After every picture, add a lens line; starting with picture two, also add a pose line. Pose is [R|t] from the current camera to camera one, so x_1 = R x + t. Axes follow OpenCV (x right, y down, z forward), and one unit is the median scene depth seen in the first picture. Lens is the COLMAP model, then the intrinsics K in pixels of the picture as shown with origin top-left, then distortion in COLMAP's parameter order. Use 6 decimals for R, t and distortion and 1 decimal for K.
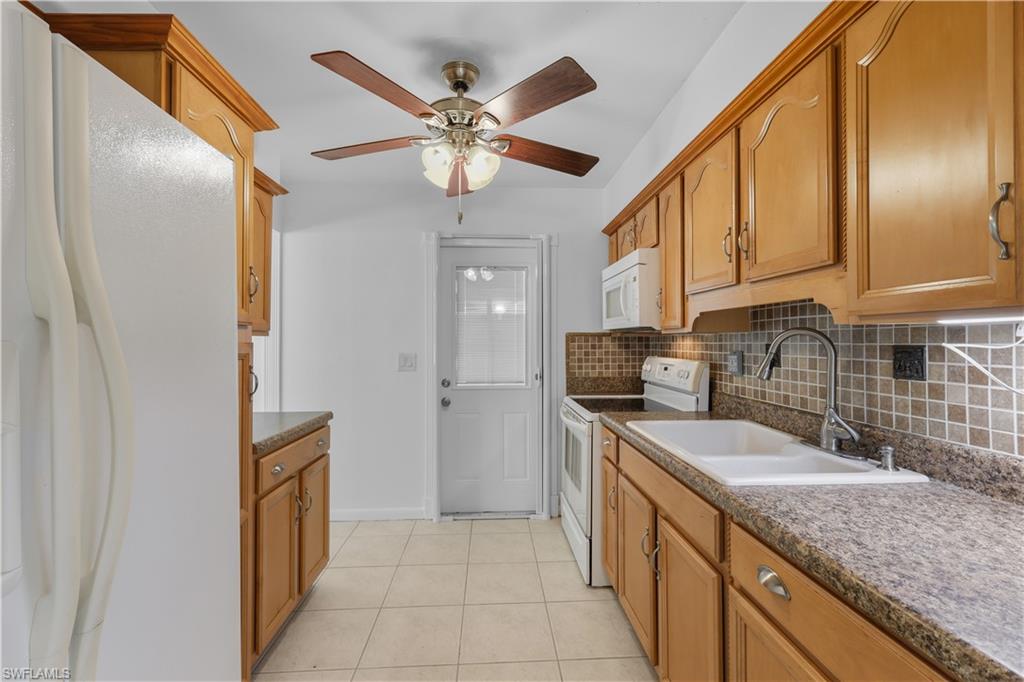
lens RADIAL K [[453.0, 0, 511.0], [0, 453.0, 338.2], [0, 0, 1]] dist [0.009874, -0.001532]
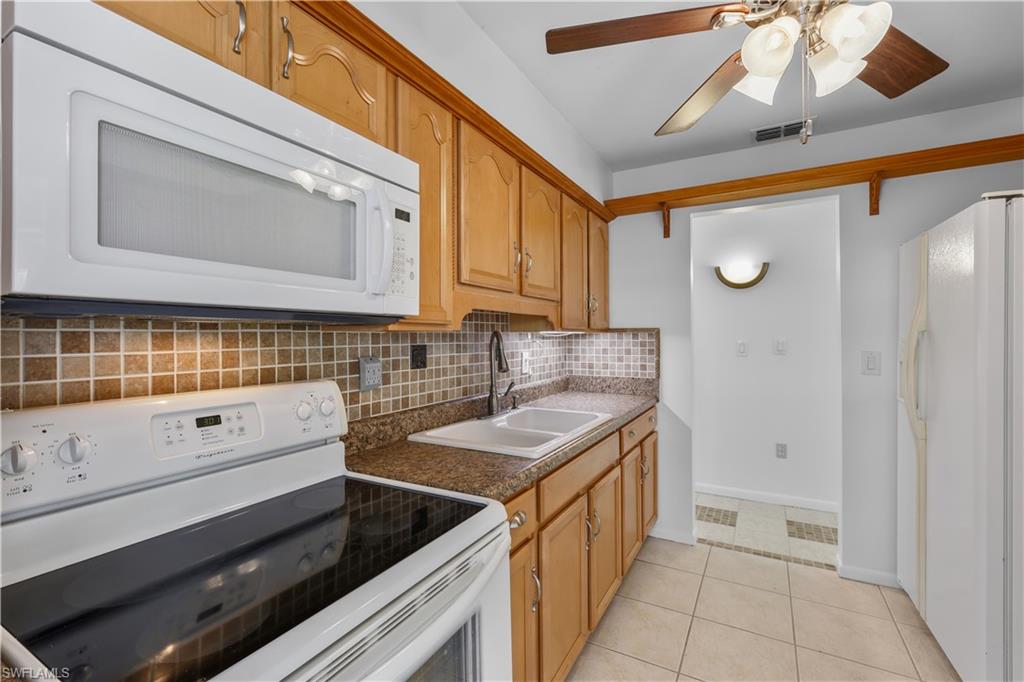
lens RADIAL K [[453.0, 0, 515.0], [0, 453.0, 339.1], [0, 0, 1]] dist [0.009874, -0.001532]
pose [[-0.851219, 0.012234, 0.524668, -0.114284], [0.011893, 0.999921, -0.004021, 0.006853], [-0.524676, 0.002817, -0.851297, 1.897245]]
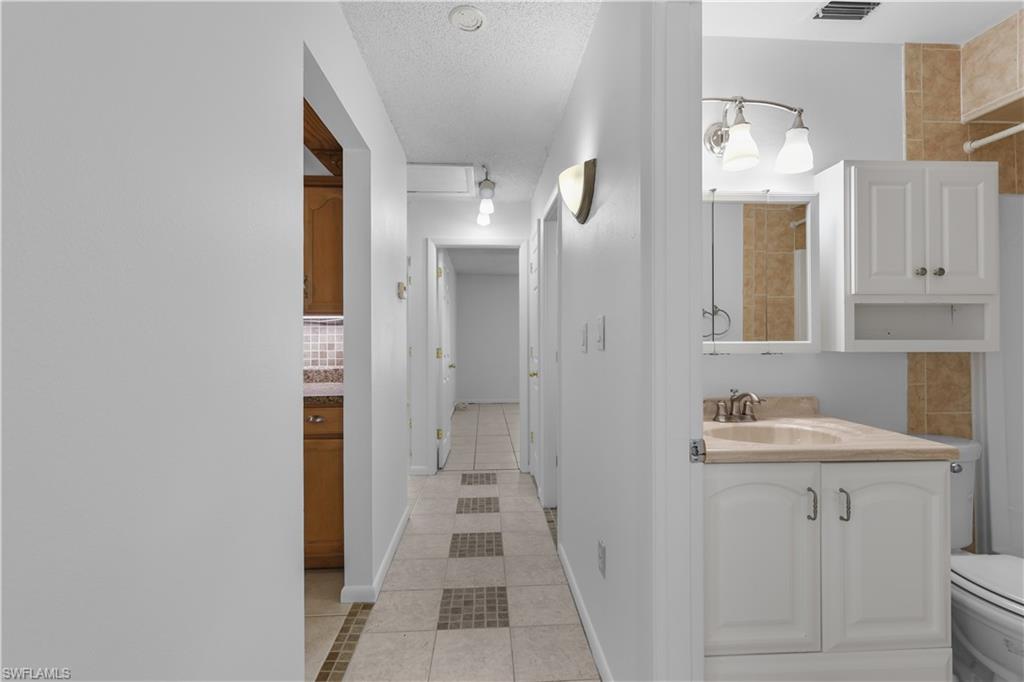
lens RADIAL K [[453.0, 0, 514.4], [0, 453.0, 336.0], [0, 0, 1]] dist [0.009874, -0.001532]
pose [[-0.016613, 0.014976, 0.999750, -1.008739], [0.001670, 0.999887, -0.014950, 0.067529], [-0.999861, 0.001421, -0.016636, -0.264229]]
